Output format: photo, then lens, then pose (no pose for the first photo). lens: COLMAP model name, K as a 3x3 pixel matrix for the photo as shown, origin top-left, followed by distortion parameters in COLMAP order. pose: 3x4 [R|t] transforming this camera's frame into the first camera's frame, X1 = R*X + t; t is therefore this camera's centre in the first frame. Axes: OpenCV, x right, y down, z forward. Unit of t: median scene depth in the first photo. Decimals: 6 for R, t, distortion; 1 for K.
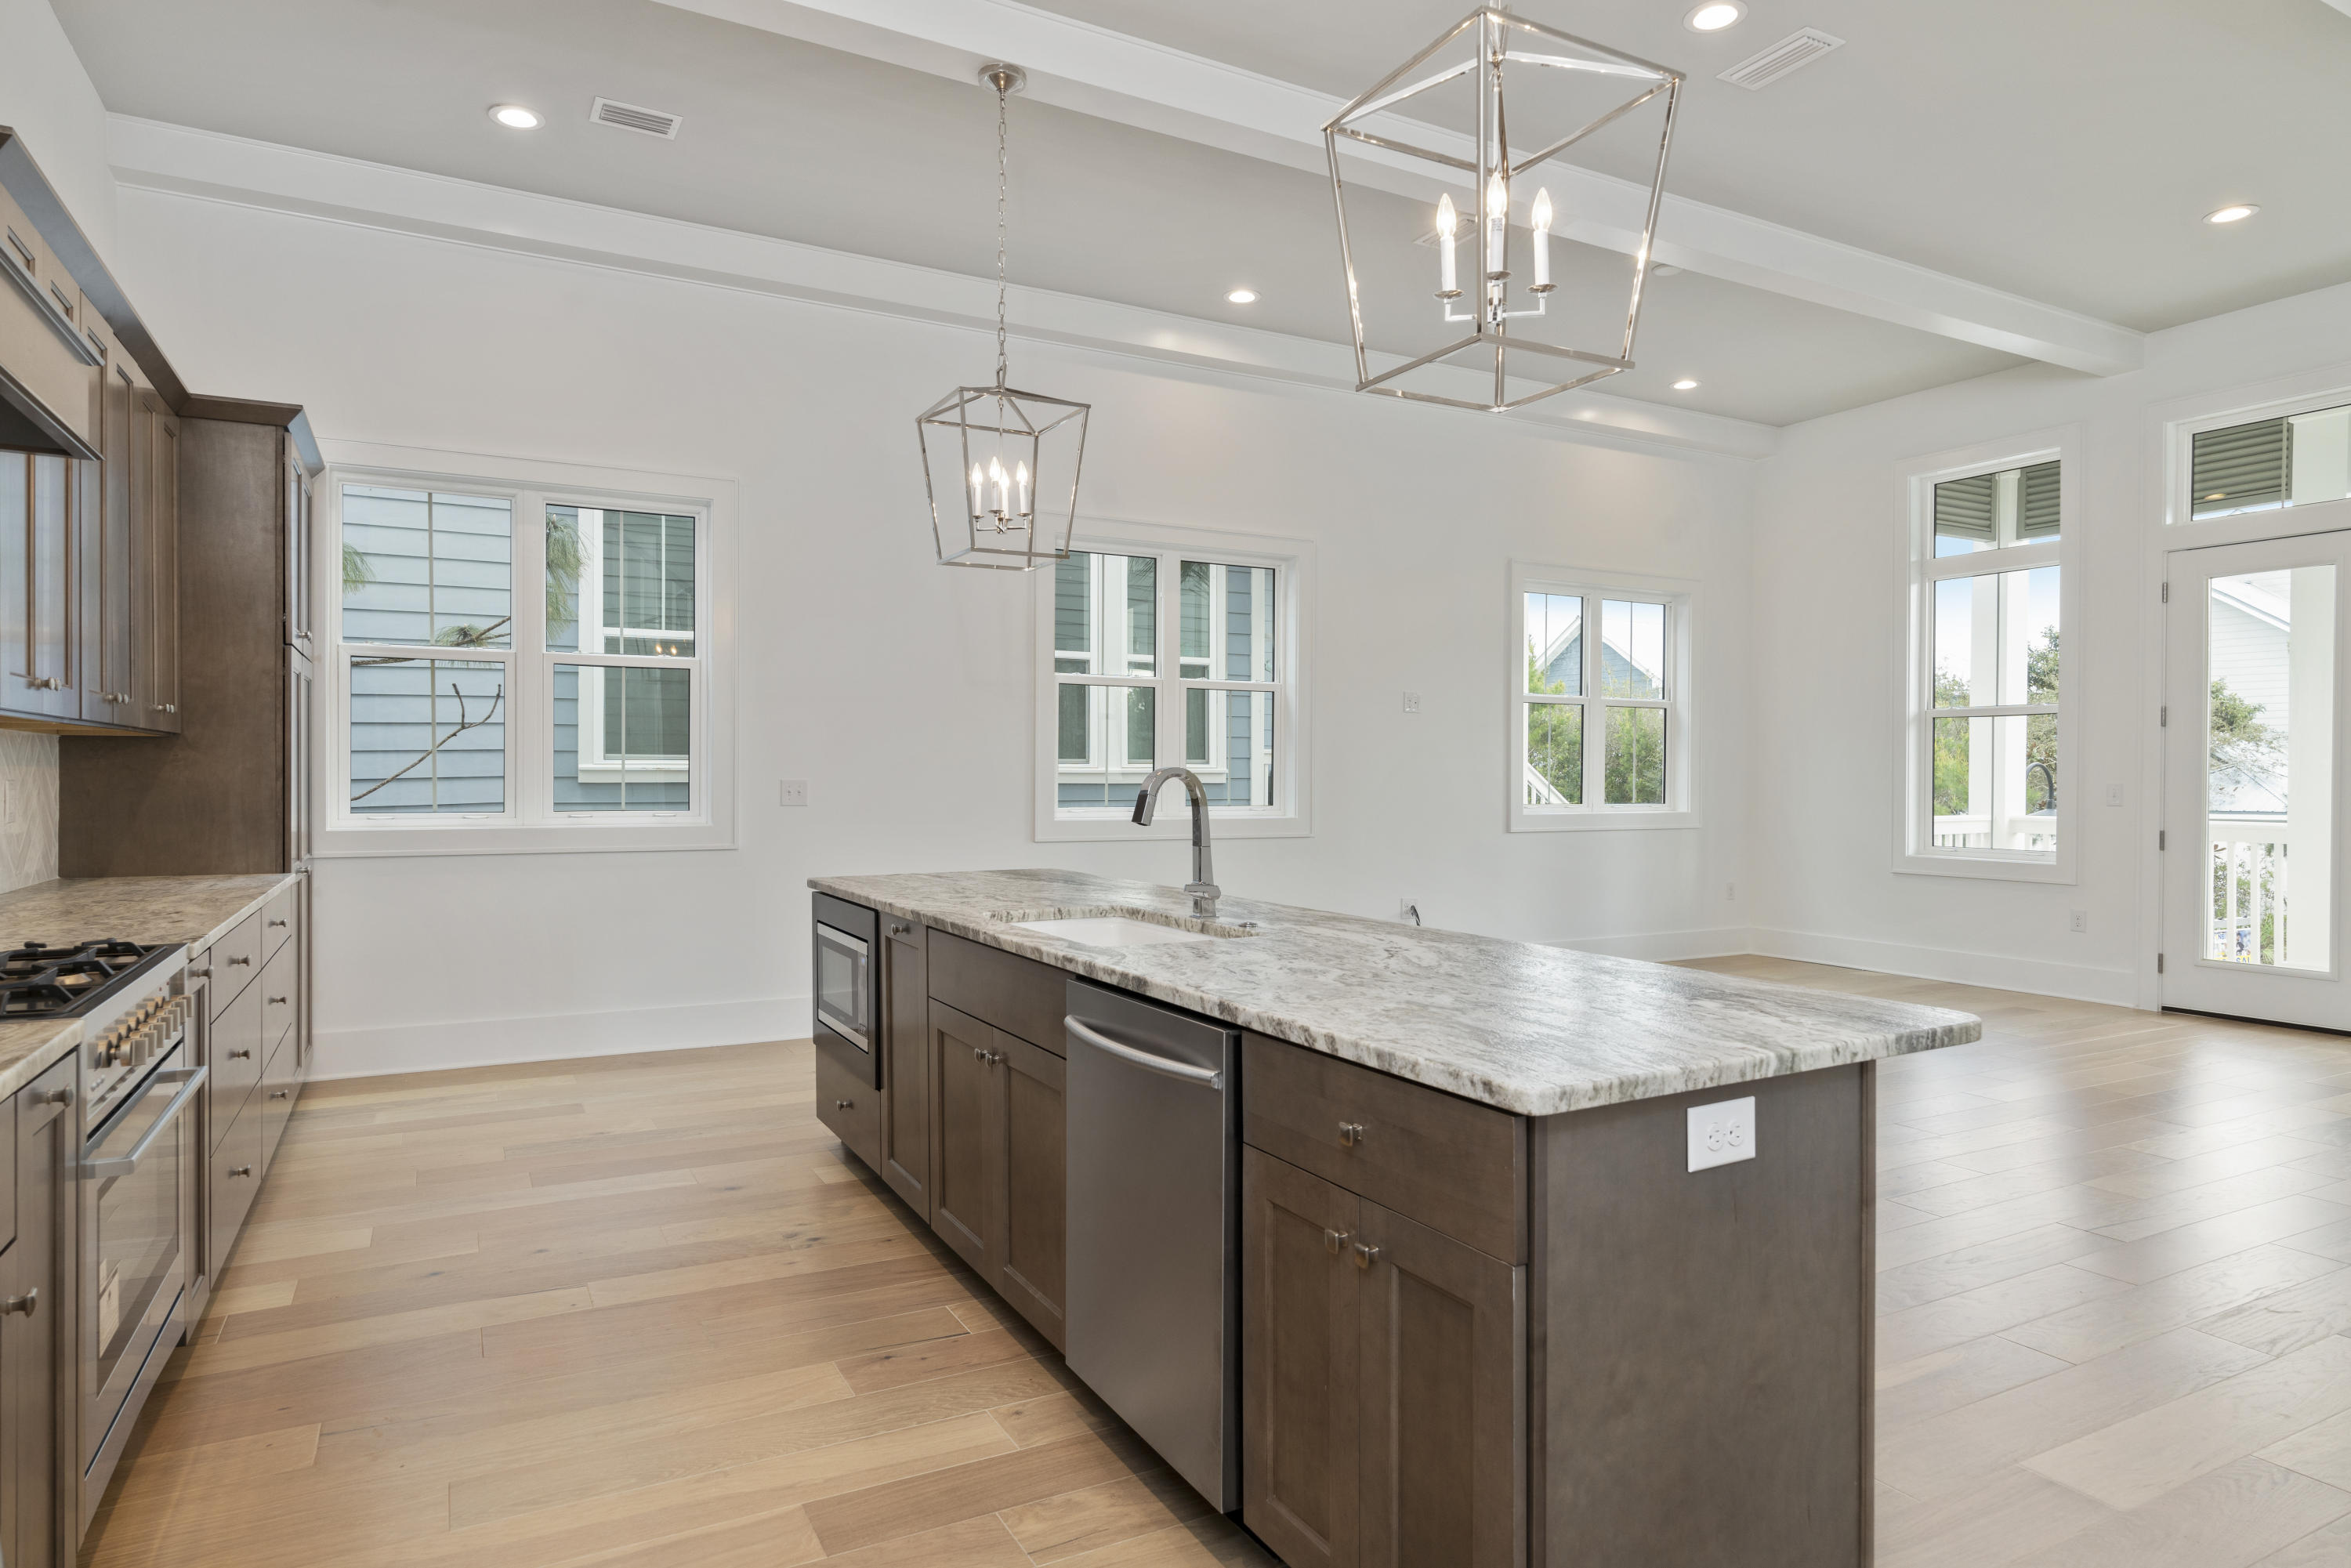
lens RADIAL K [[1344.7, 0, 1177.6], [0, 1344.7, 769.8], [0, 0, 1]] dist [0.001537, -0.001251]
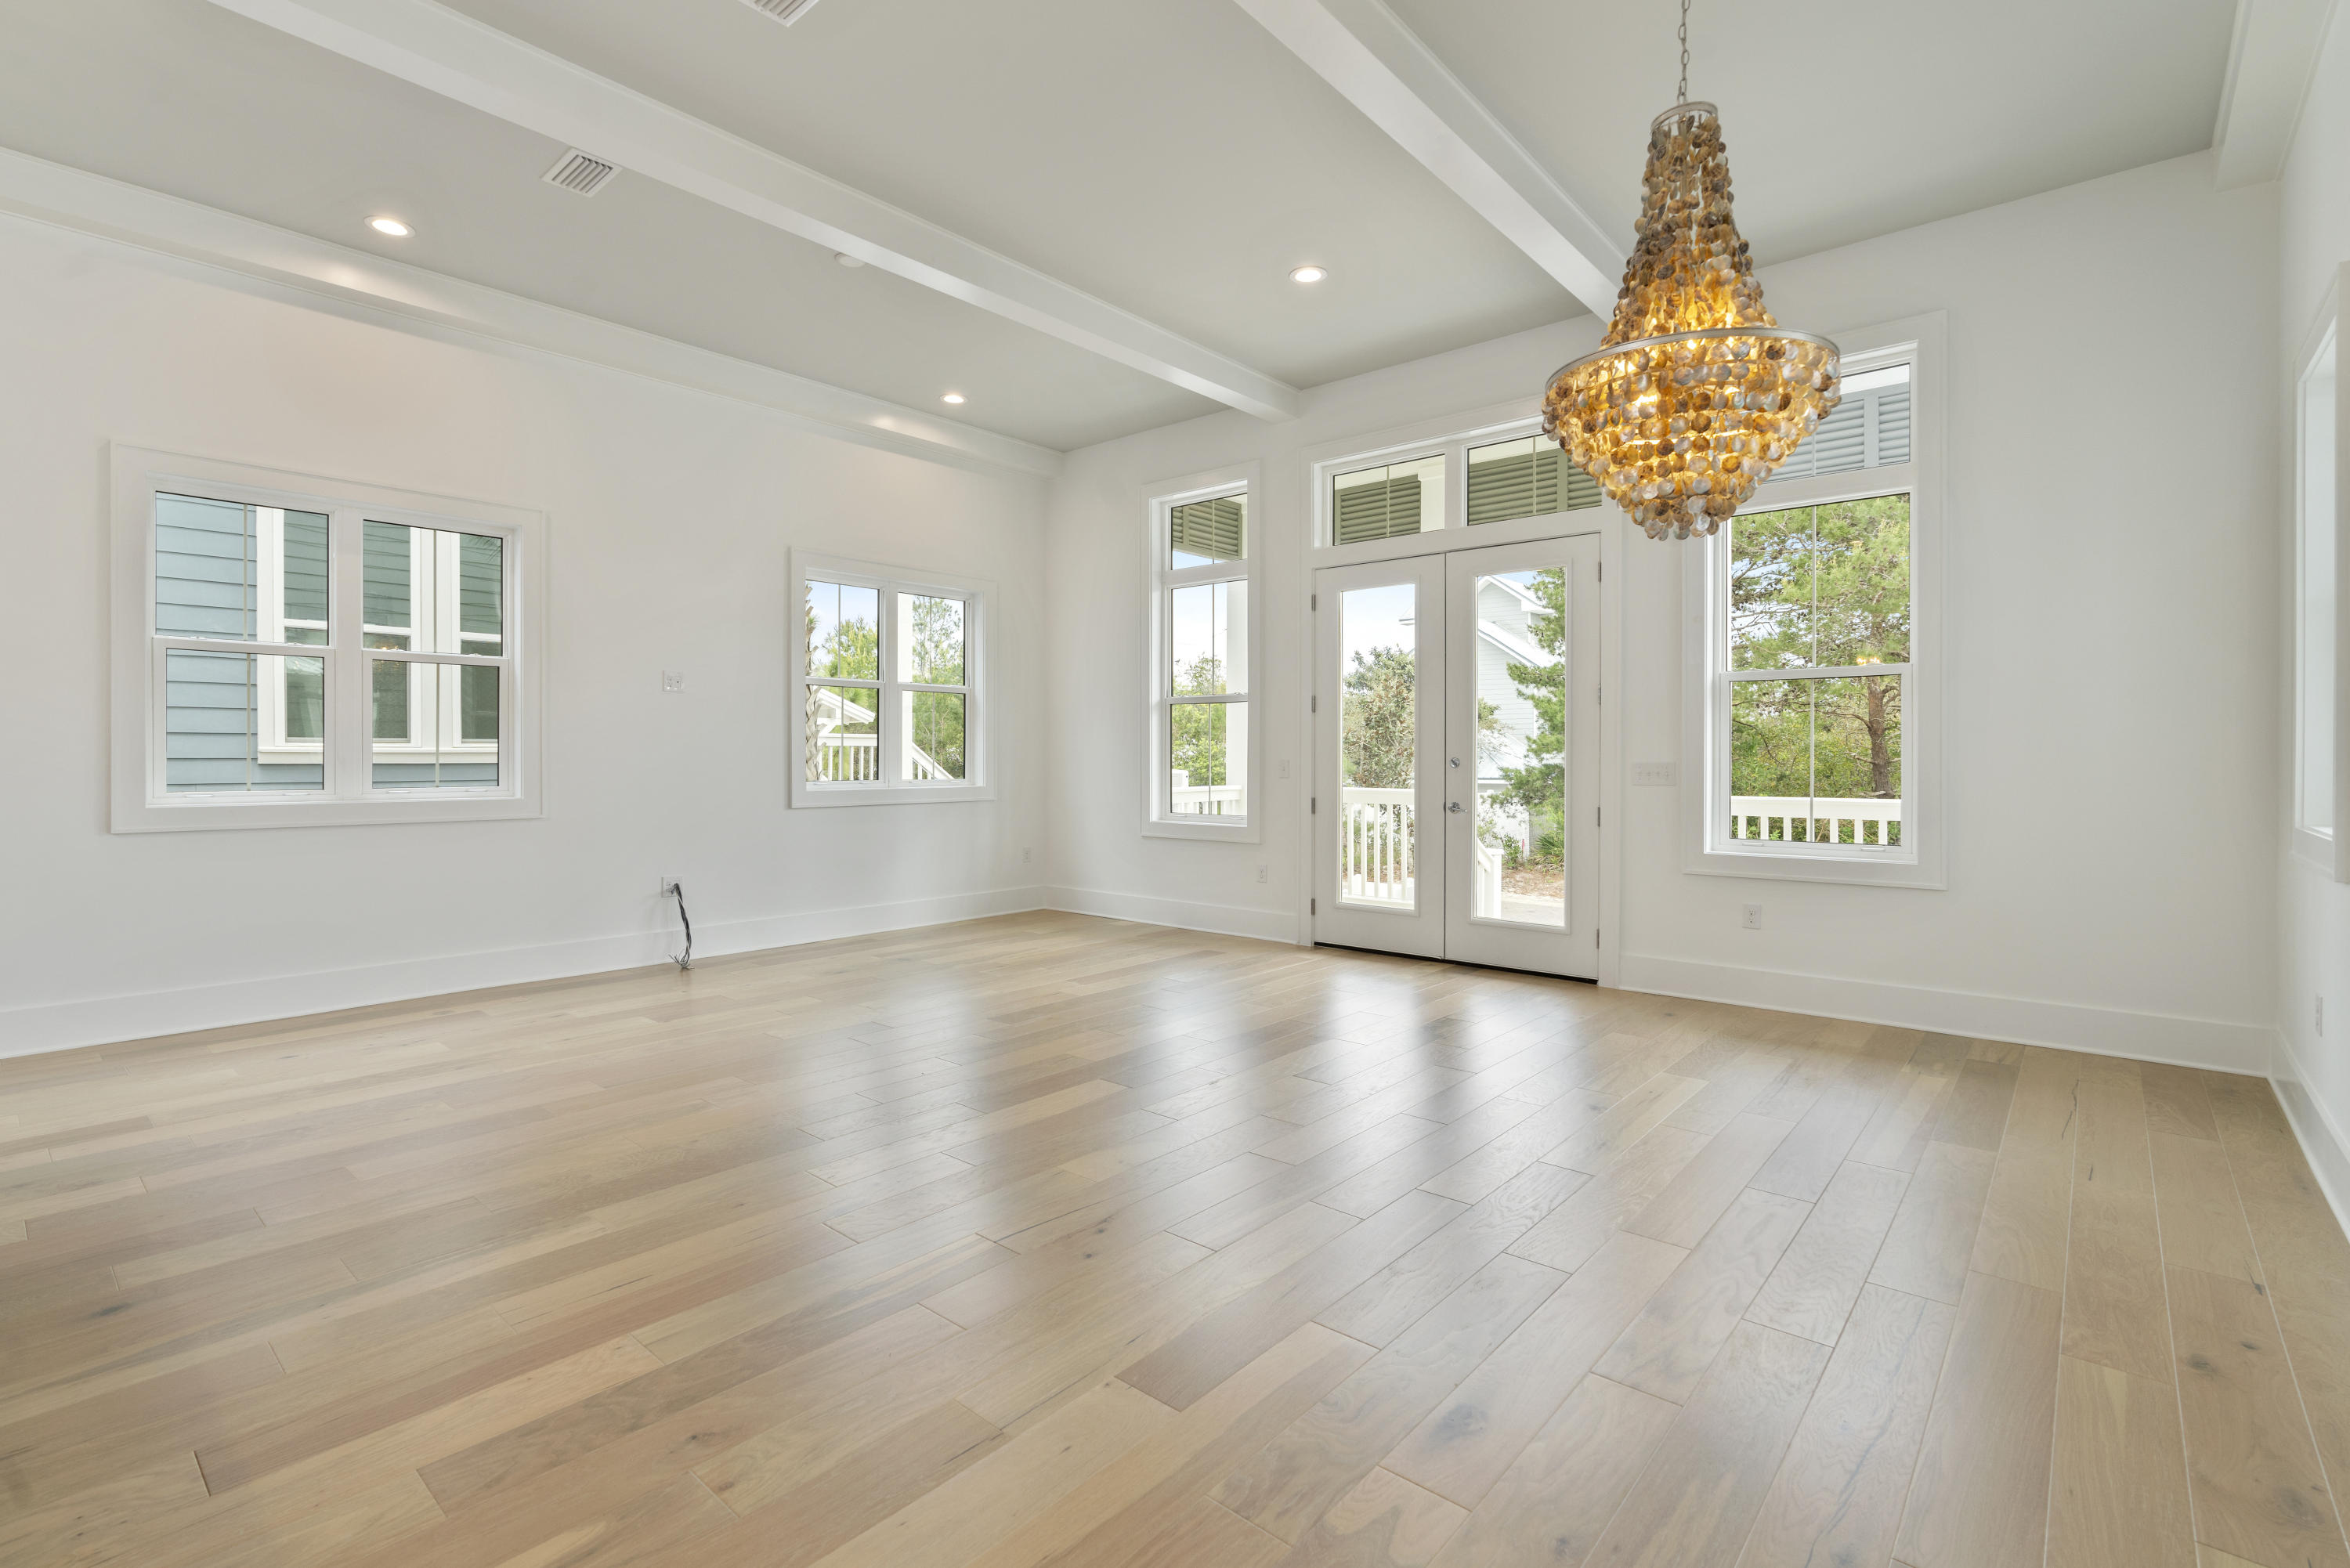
lens RADIAL K [[1076.5, 0, 1170.5], [0, 1076.5, 739.5], [0, 0, 1]] dist [-0.001309, -0.000183]
pose [[0.938722, 0.002645, 0.344664, 0.234627], [0.001075, 0.999943, -0.010600, 0.002330], [-0.344672, 0.010321, 0.938666, 0.110630]]
